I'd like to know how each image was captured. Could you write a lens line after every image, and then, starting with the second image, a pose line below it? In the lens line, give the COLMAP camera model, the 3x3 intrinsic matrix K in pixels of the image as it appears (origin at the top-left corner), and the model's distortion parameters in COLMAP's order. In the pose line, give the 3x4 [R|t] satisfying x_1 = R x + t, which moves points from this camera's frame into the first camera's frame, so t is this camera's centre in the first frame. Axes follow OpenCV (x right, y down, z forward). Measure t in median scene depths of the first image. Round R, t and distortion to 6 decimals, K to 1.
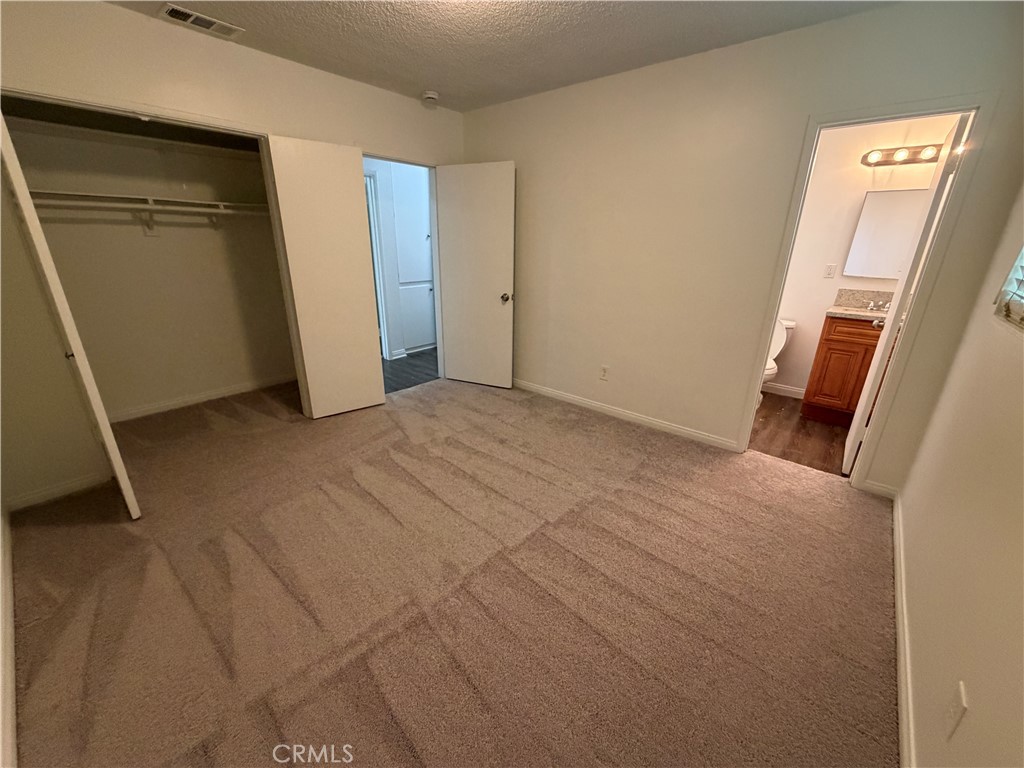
lens RADIAL K [[407.2, 0, 510.9], [0, 407.2, 385.1], [0, 0, 1]] dist [0.001011, -0.000347]
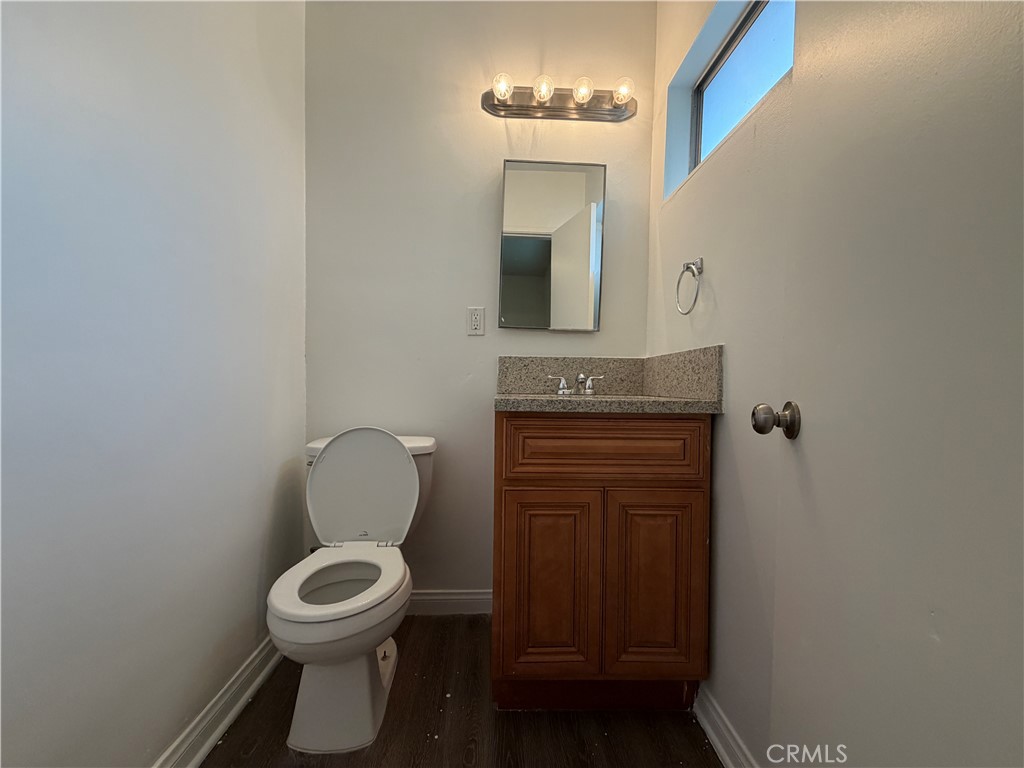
lens RADIAL K [[407.2, 0, 513.1], [0, 407.2, 384.9], [0, 0, 1]] dist [0.001011, -0.000347]
pose [[0.734413, -0.020822, 0.678383, 0.545140], [0.224078, 0.950921, -0.213399, -0.113640], [-0.640645, 0.308733, 0.703034, 0.732174]]
